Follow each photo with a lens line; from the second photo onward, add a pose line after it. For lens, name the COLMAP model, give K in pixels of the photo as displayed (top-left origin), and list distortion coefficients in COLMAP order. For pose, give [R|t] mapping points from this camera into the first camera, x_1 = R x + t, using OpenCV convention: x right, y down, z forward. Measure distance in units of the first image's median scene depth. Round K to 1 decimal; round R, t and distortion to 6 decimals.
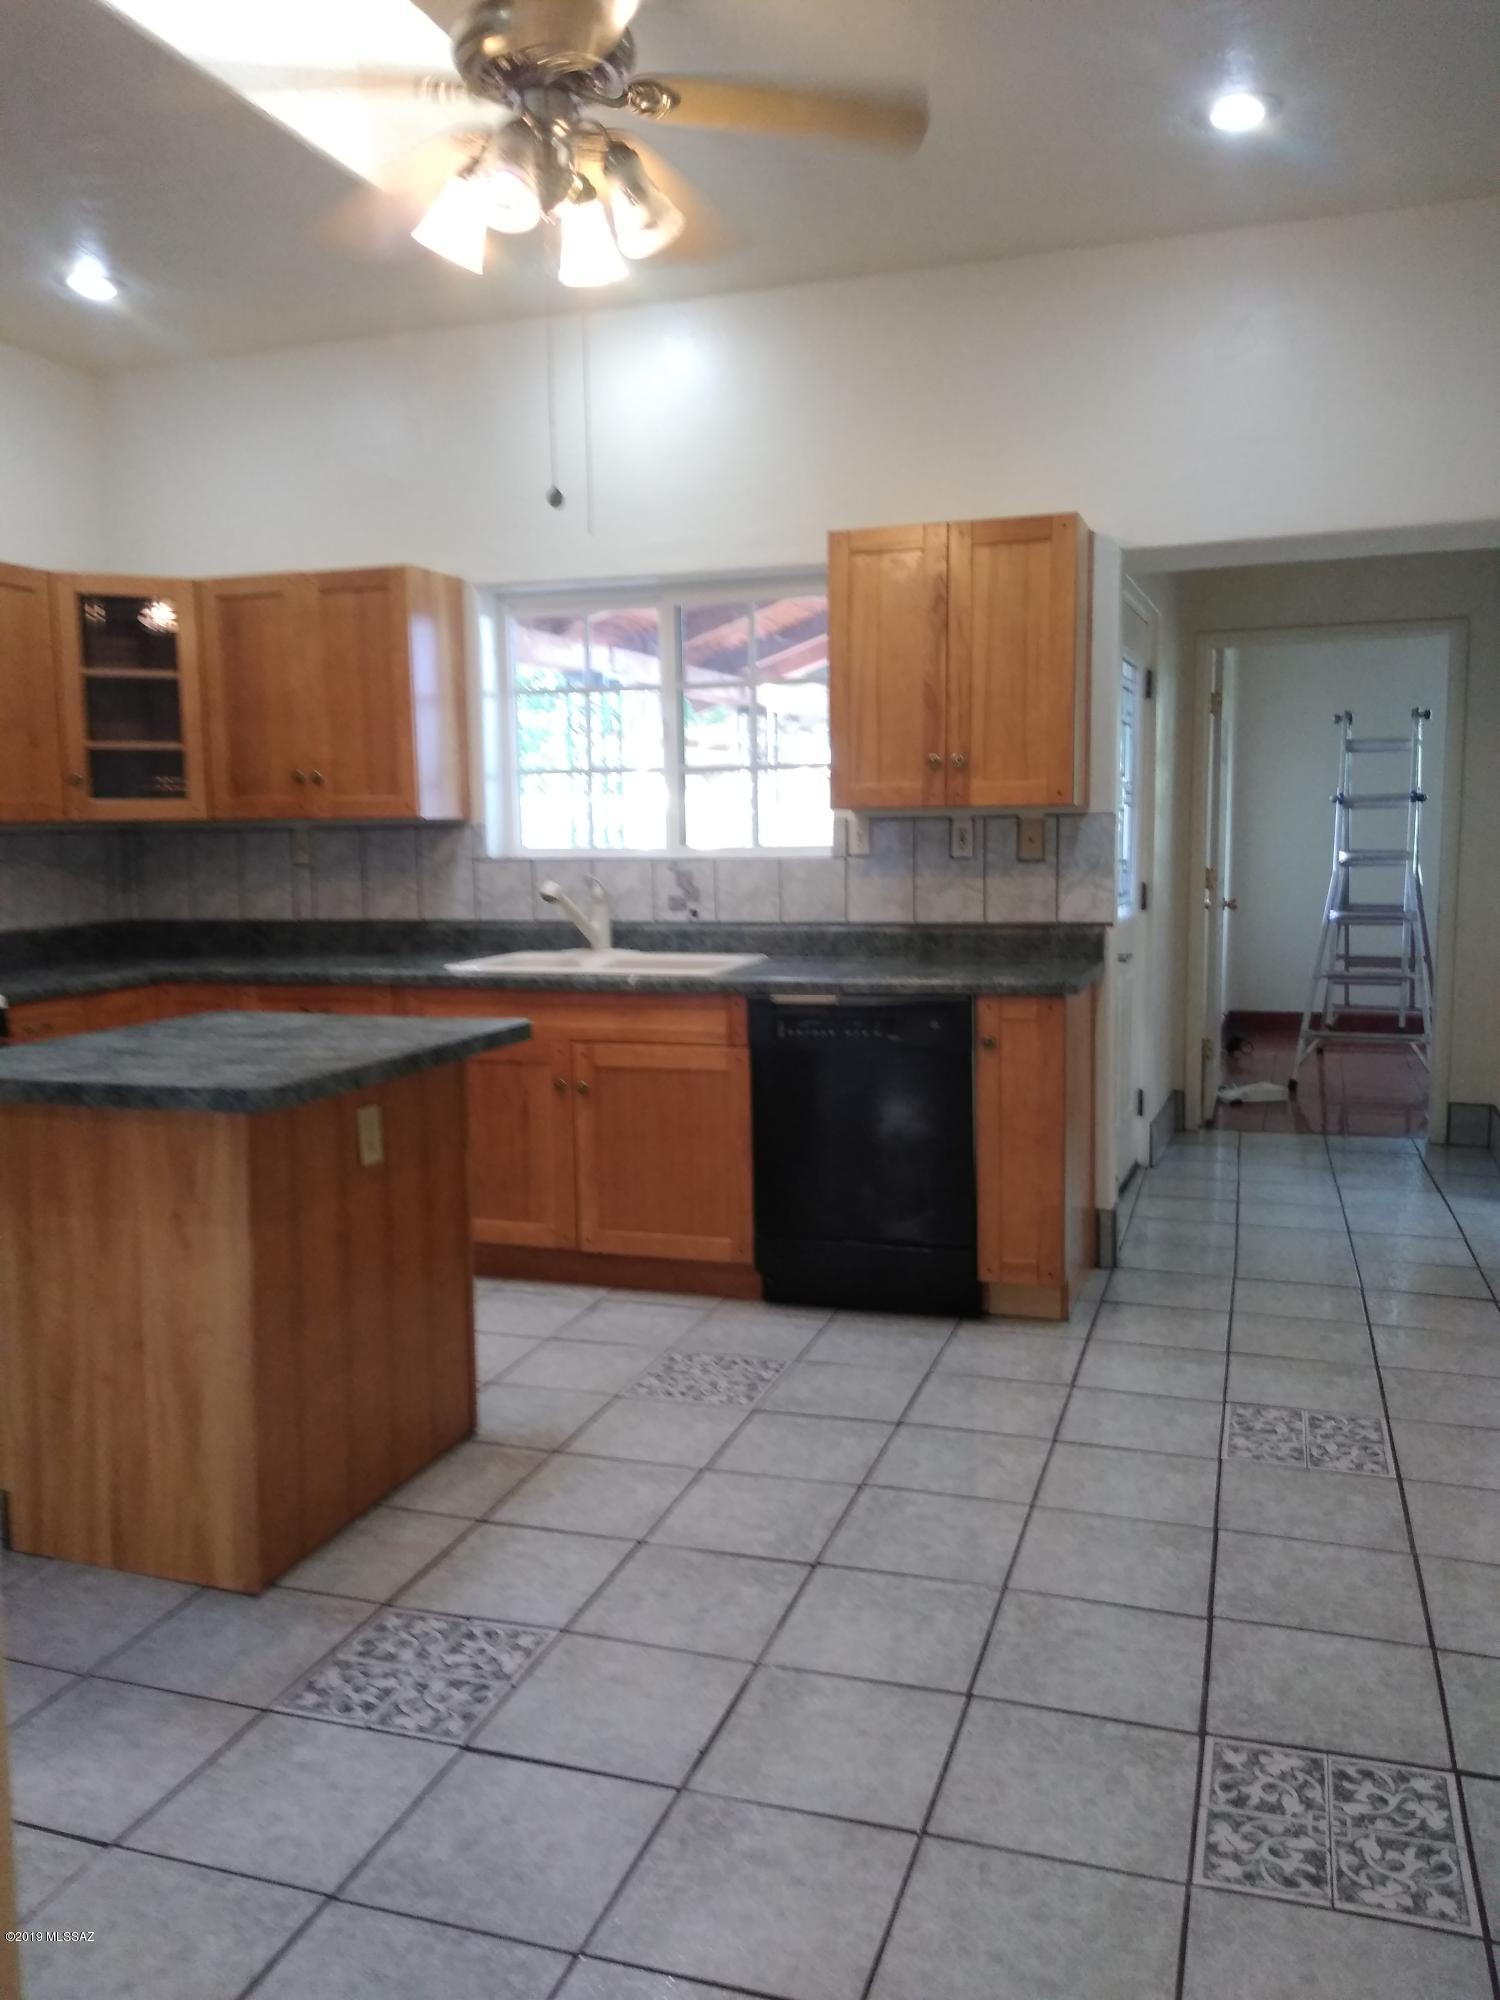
lens RADIAL K [[1552.3, 0, 742.8], [0, 1552.3, 998.9], [0, 0, 1]] dist [0.085218, -0.139066]
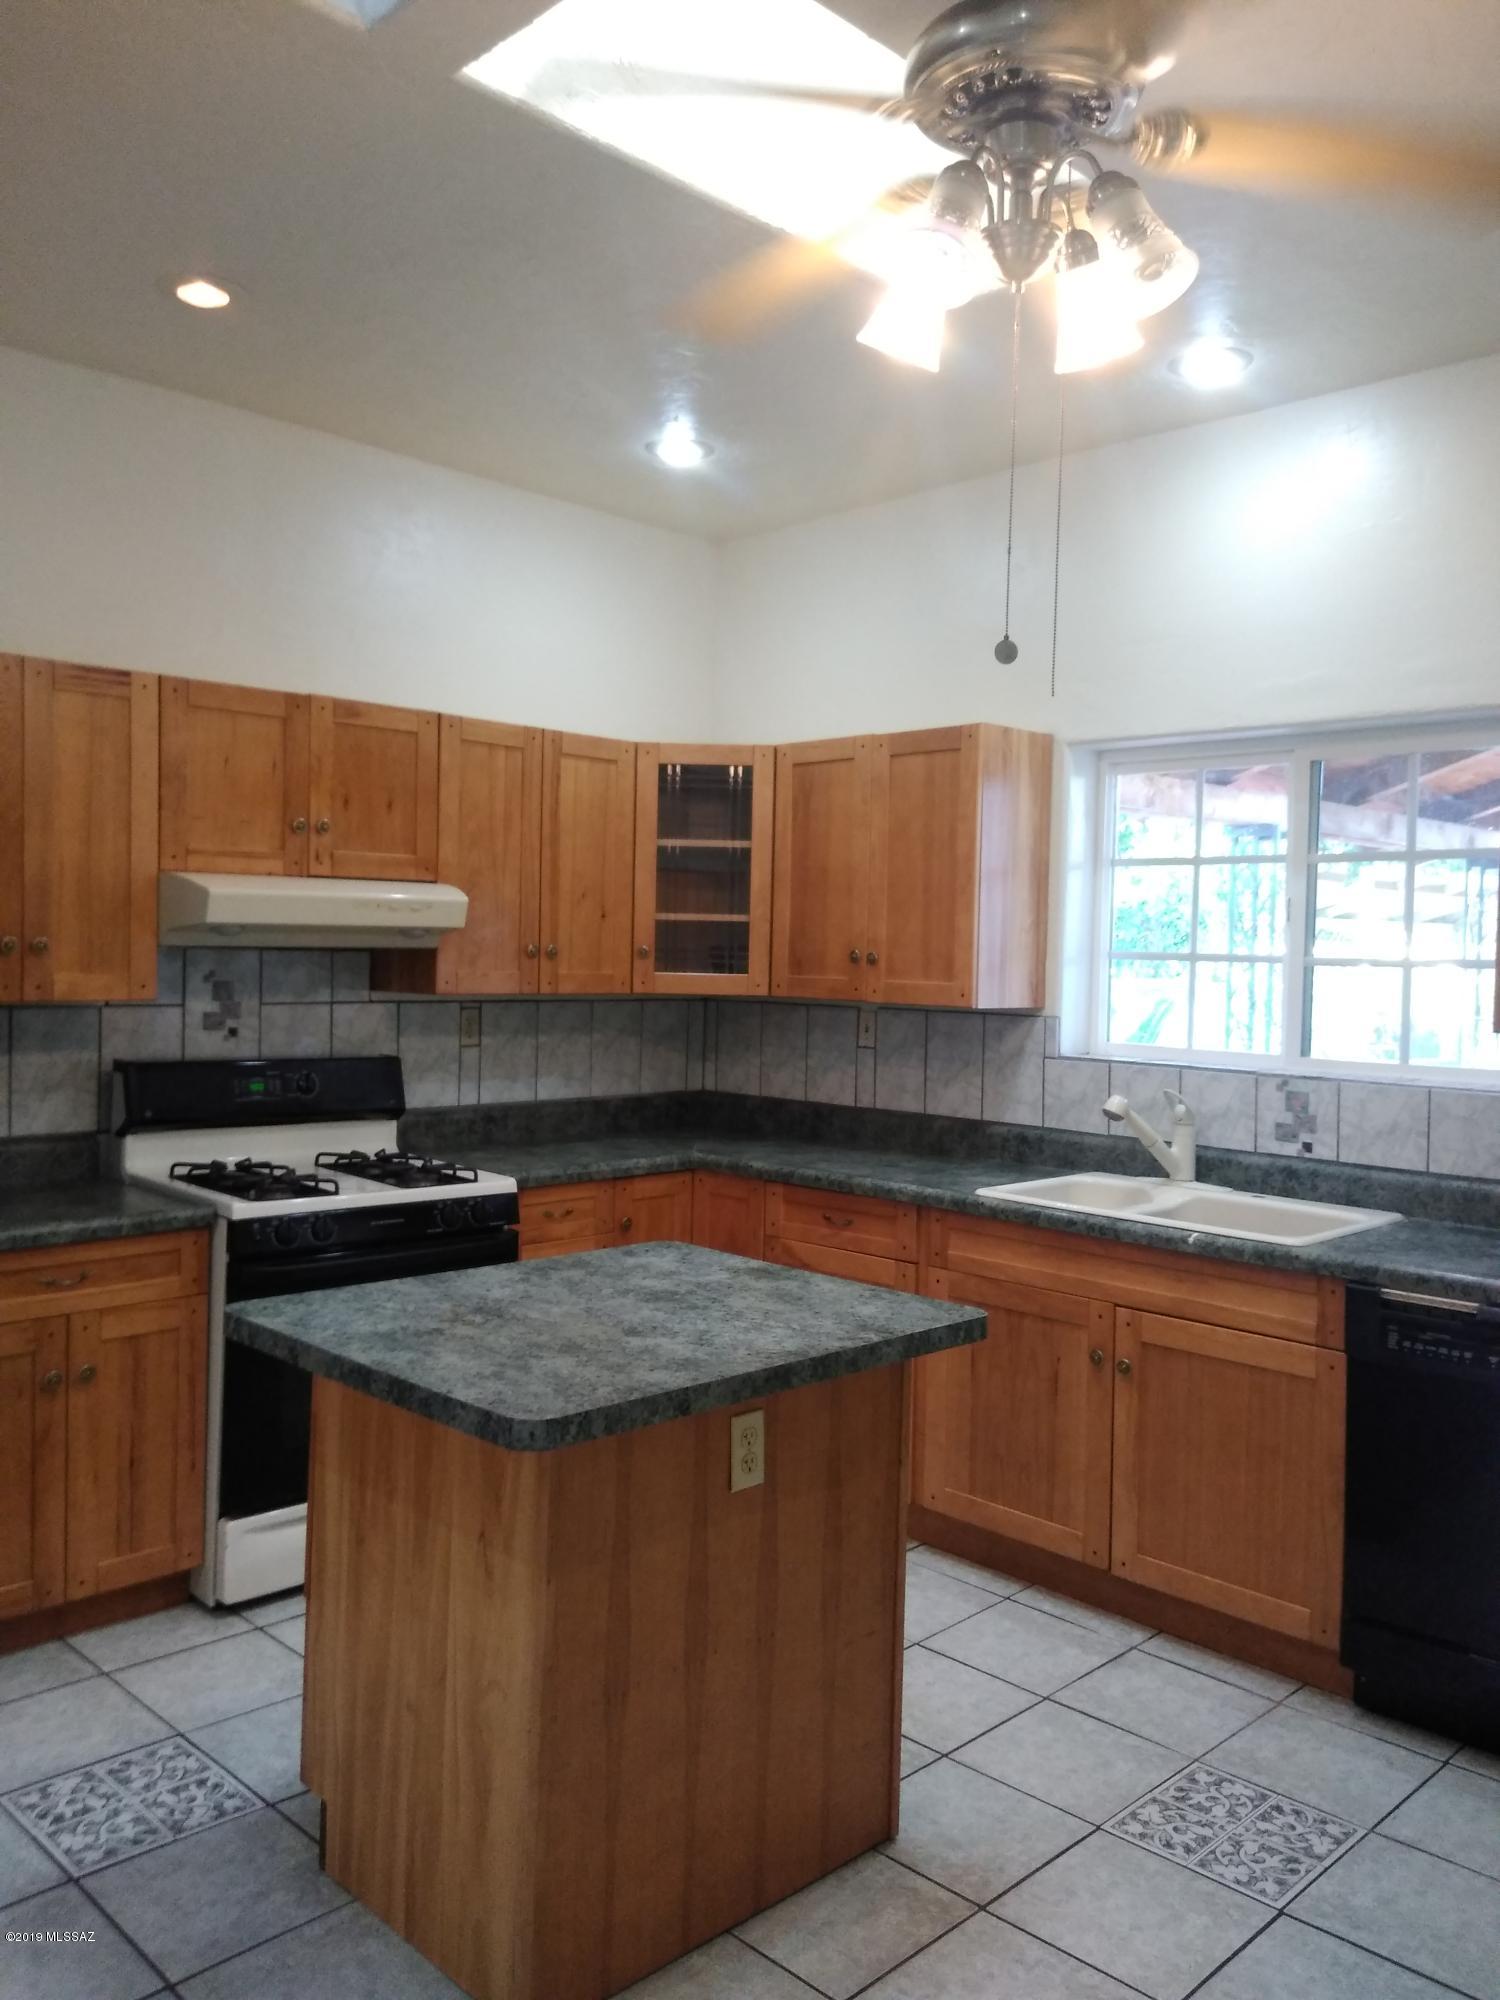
lens RADIAL K [[1552.3, 0, 742.8], [0, 1552.3, 998.9], [0, 0, 1]] dist [0.085218, -0.139066]
pose [[0.894755, 0.049774, -0.443775, 0.061811], [-0.086327, 0.994302, -0.062535, -0.057011], [0.438134, 0.094264, 0.893954, 0.173065]]
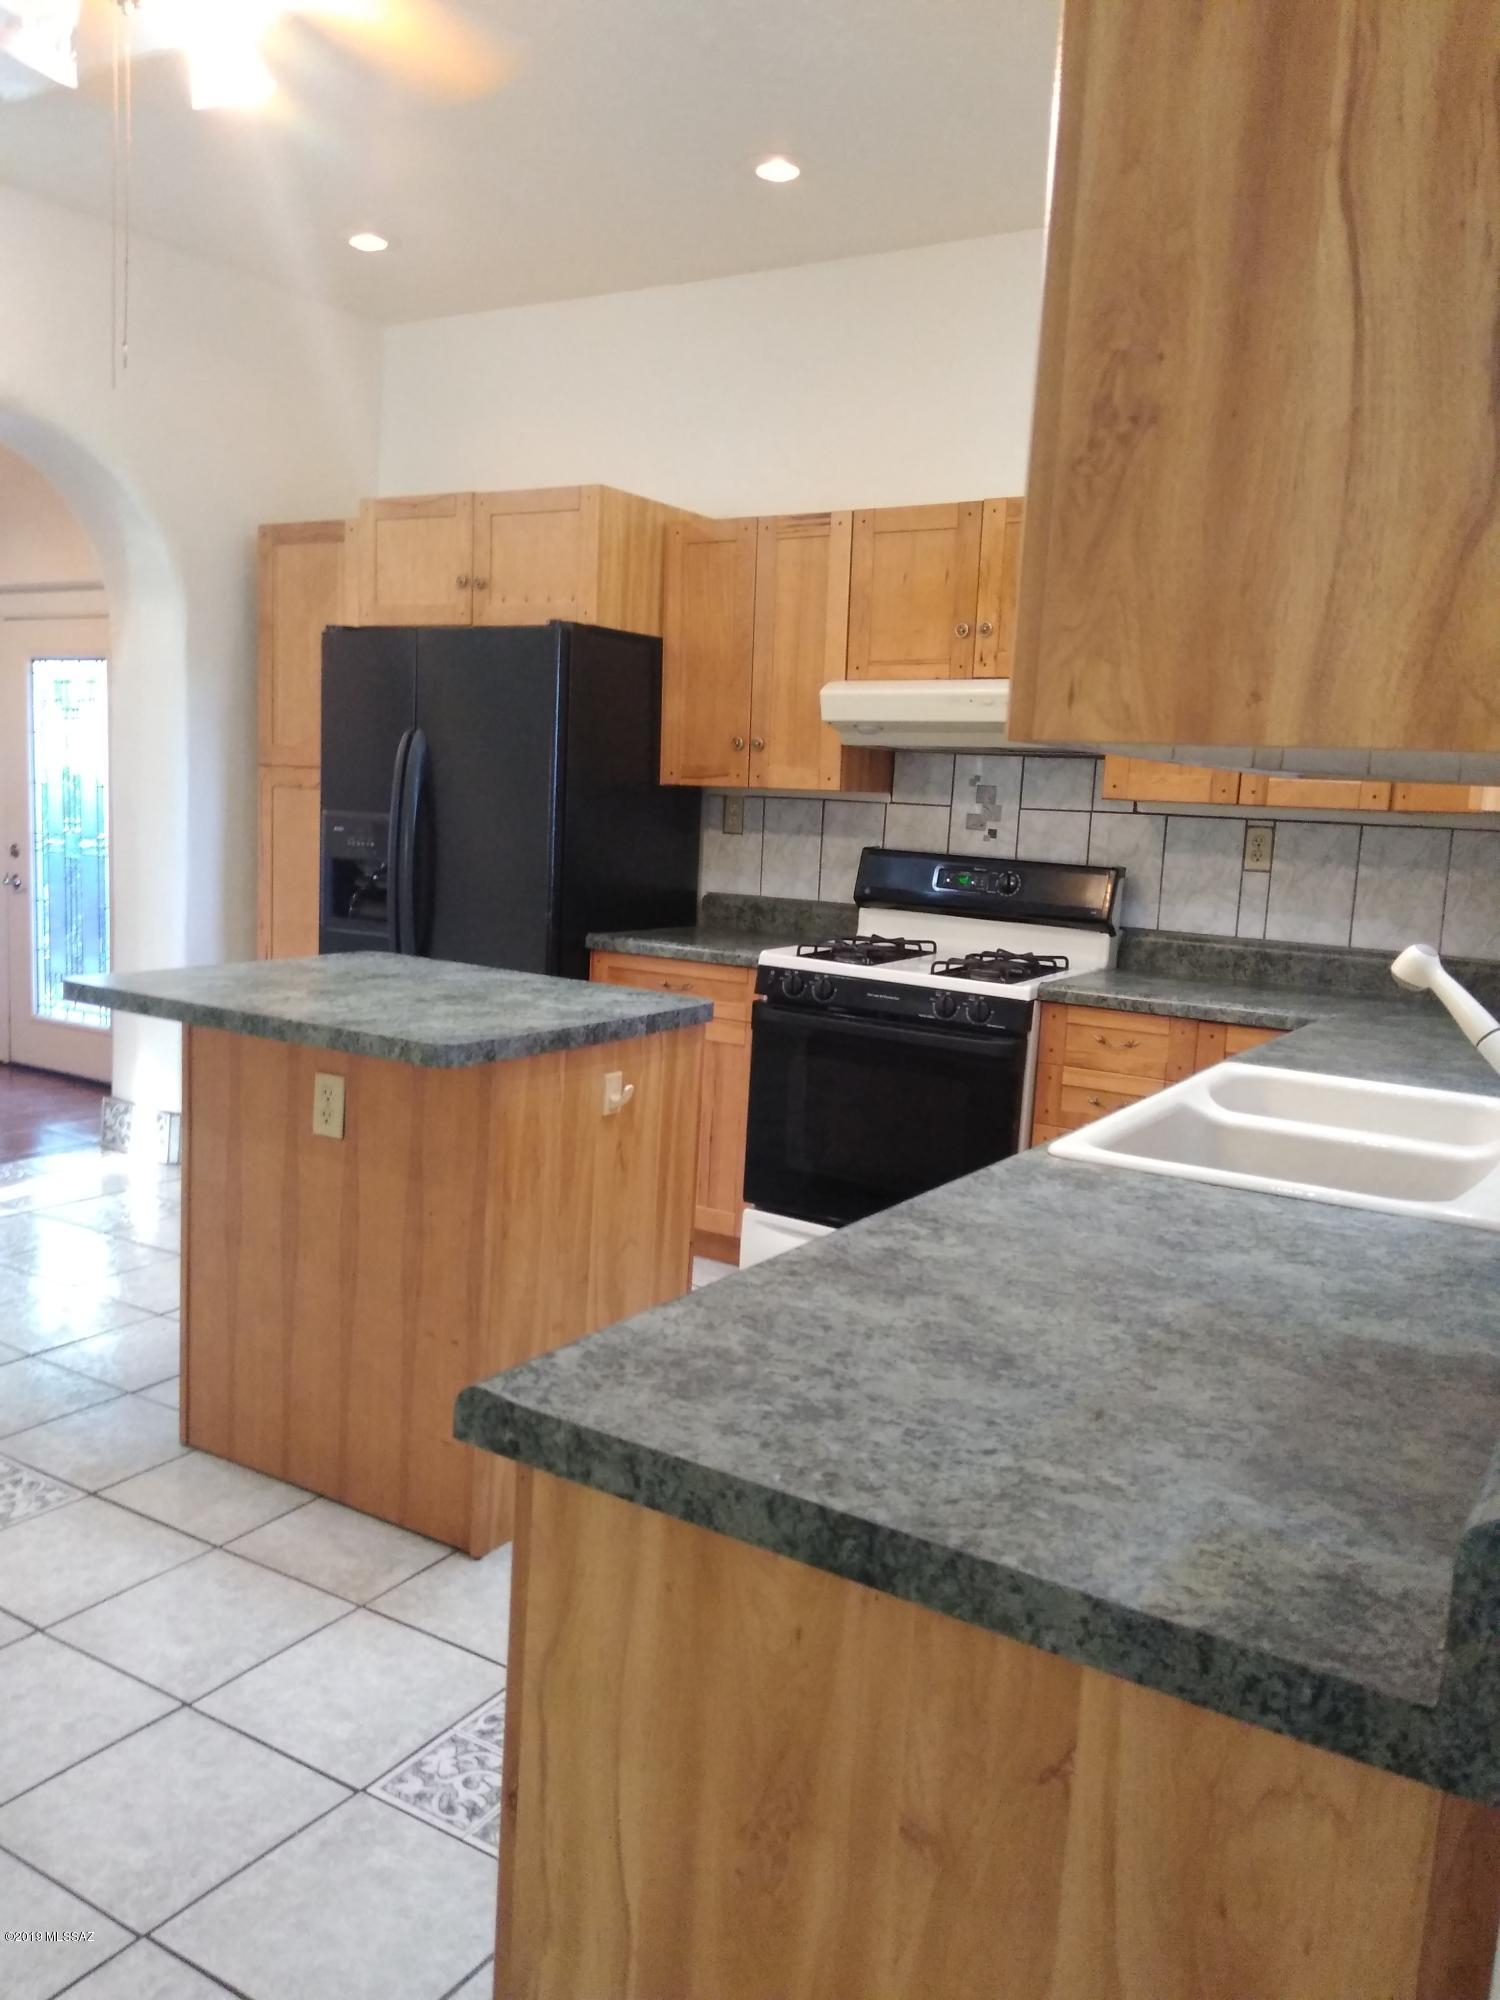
lens RADIAL K [[1535.1, 0, 750.0], [0, 1535.1, 1000.0], [0, 0, 1]] dist [0.074054, -0.121620]
pose [[-0.222726, 0.133322, -0.965722, 0.368263], [-0.155570, 0.973050, 0.170213, -0.106467], [0.962388, 0.188148, -0.195982, 0.894647]]
